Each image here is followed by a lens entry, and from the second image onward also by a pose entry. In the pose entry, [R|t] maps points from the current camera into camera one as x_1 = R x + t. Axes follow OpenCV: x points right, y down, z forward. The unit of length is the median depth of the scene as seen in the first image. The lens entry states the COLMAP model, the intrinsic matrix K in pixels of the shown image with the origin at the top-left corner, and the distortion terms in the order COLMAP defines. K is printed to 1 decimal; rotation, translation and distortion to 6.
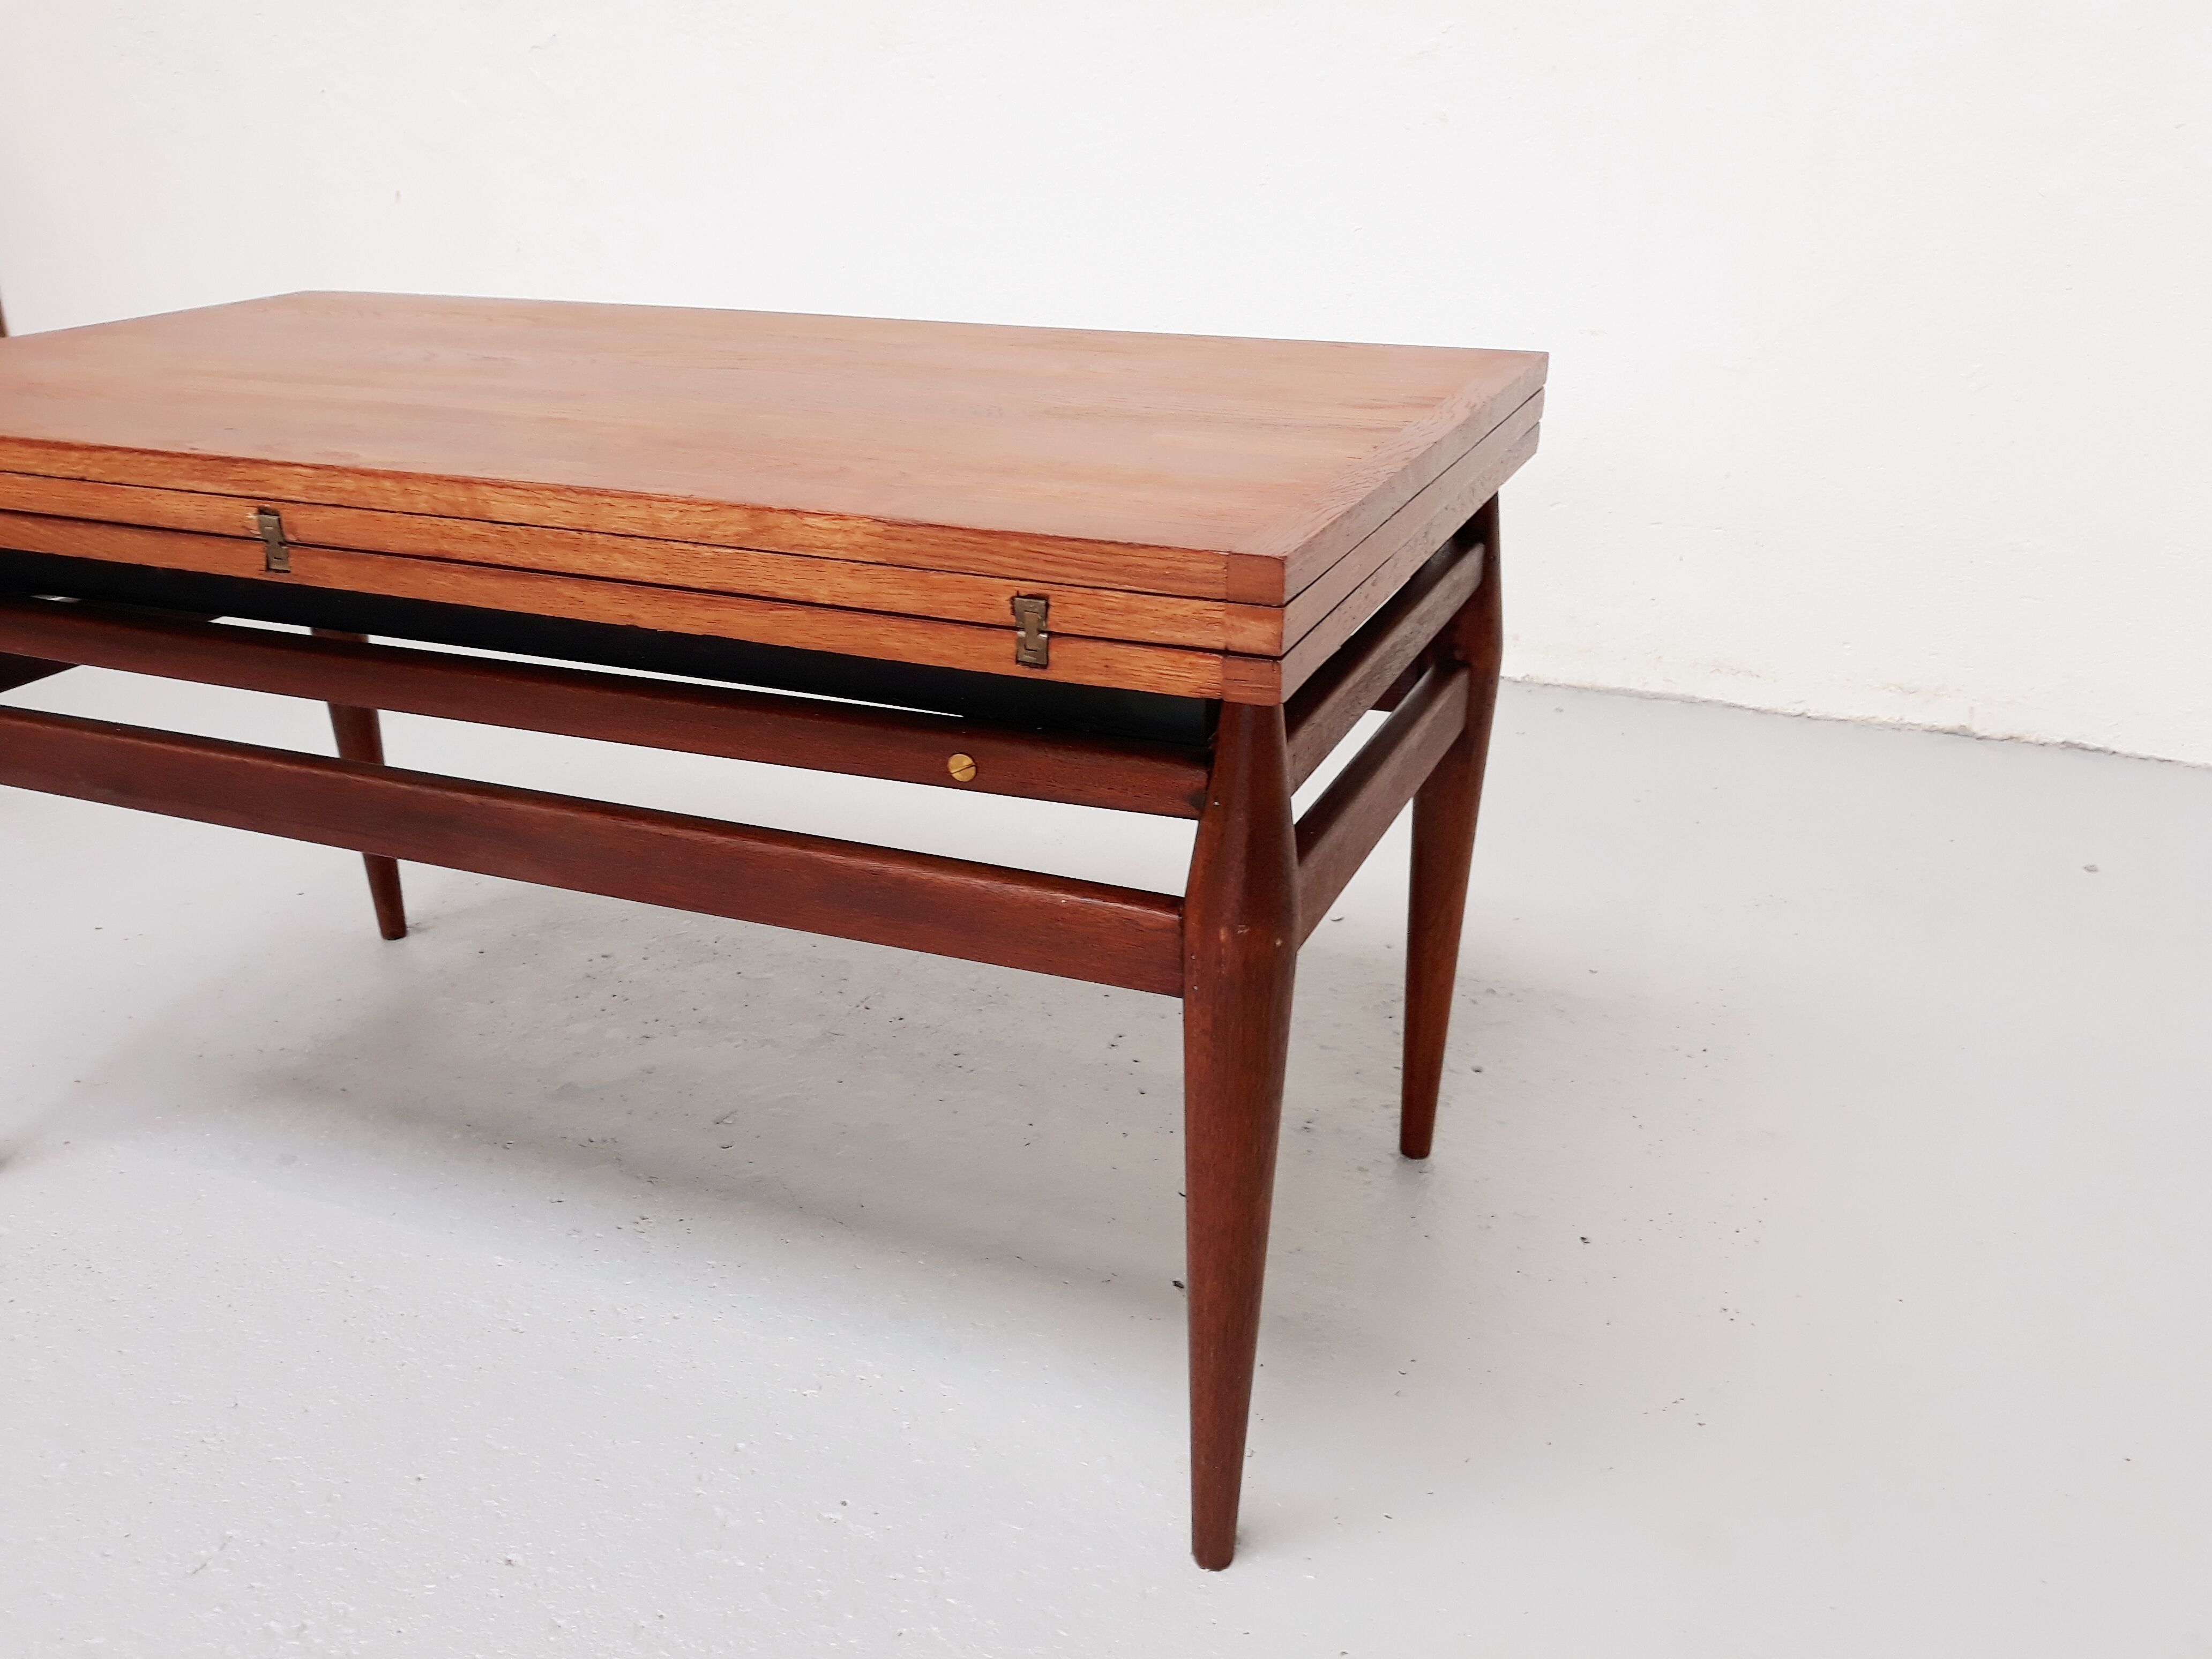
lens RADIAL K [[1849.7, 0, 1122.1], [0, 1849.7, 840.1], [0, 0, 1]] dist [0.012517, -0.064087]
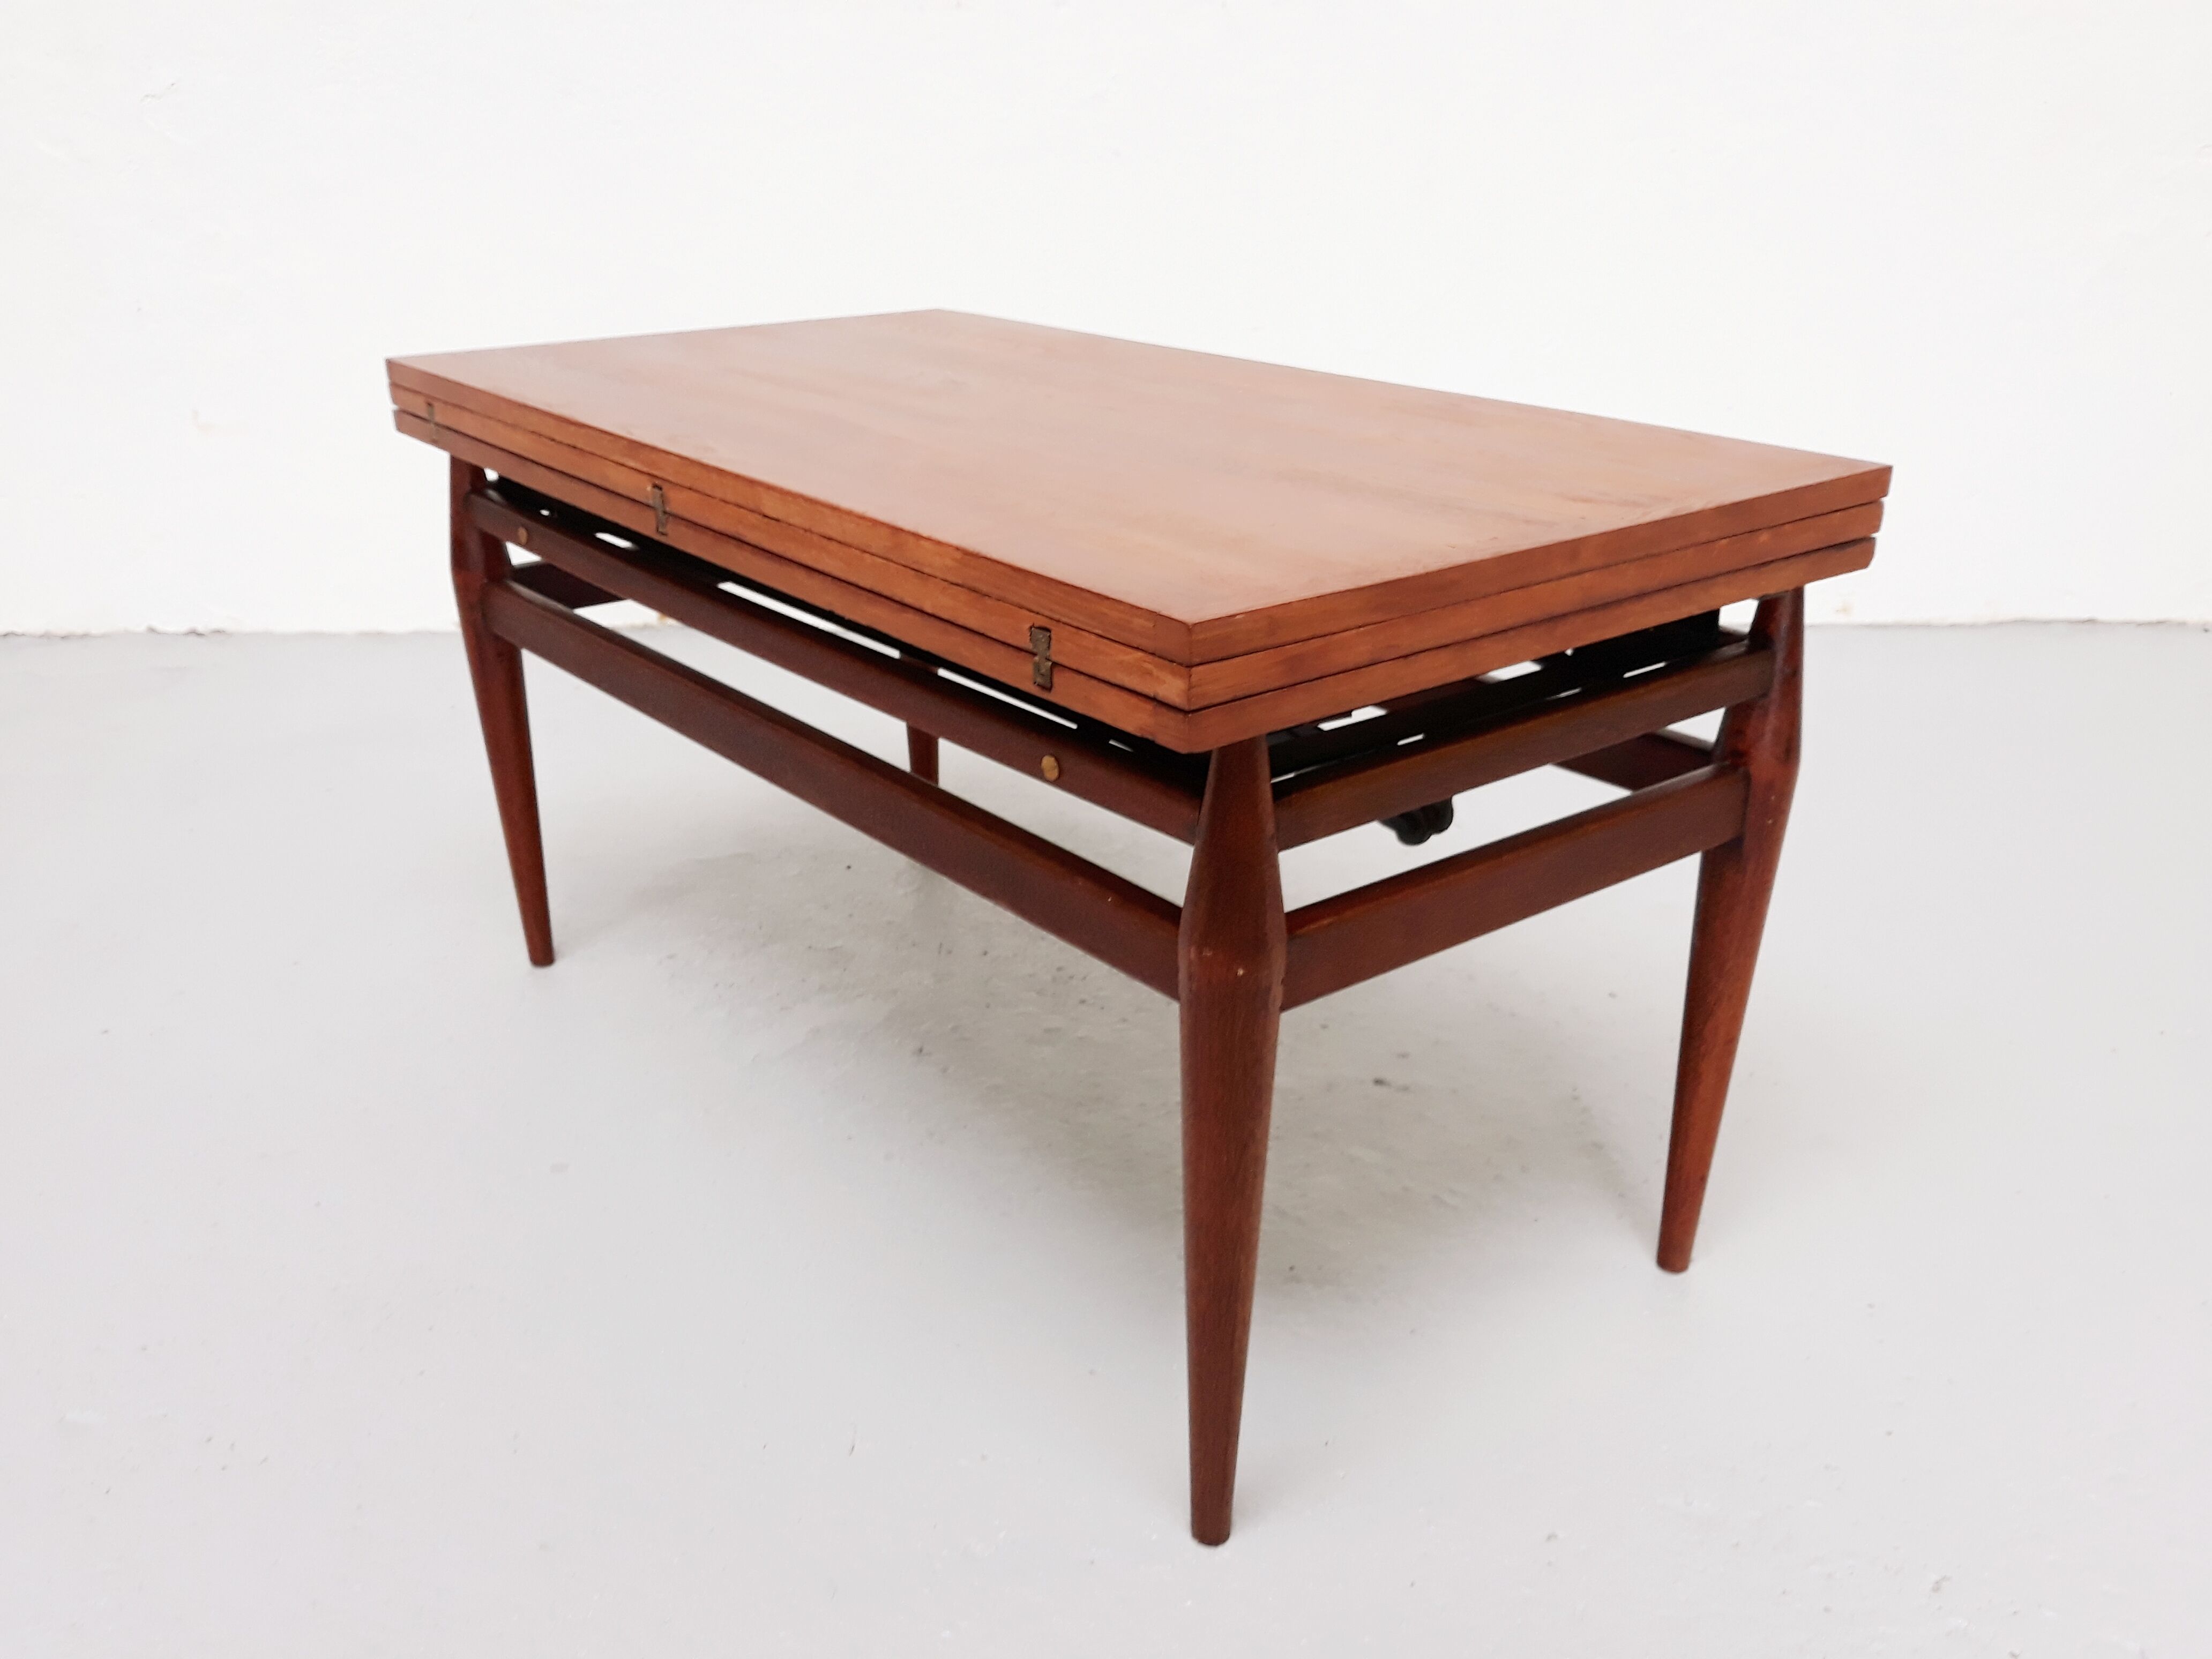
lens RADIAL K [[1849.7, 0, 1112.3], [0, 1849.7, 843.4], [0, 0, 1]] dist [0.012517, -0.064087]
pose [[0.886690, 0.188143, -0.422353, 0.492660], [-0.191374, 0.980887, 0.035179, -0.045556], [0.420900, 0.049634, 0.905748, -0.040558]]
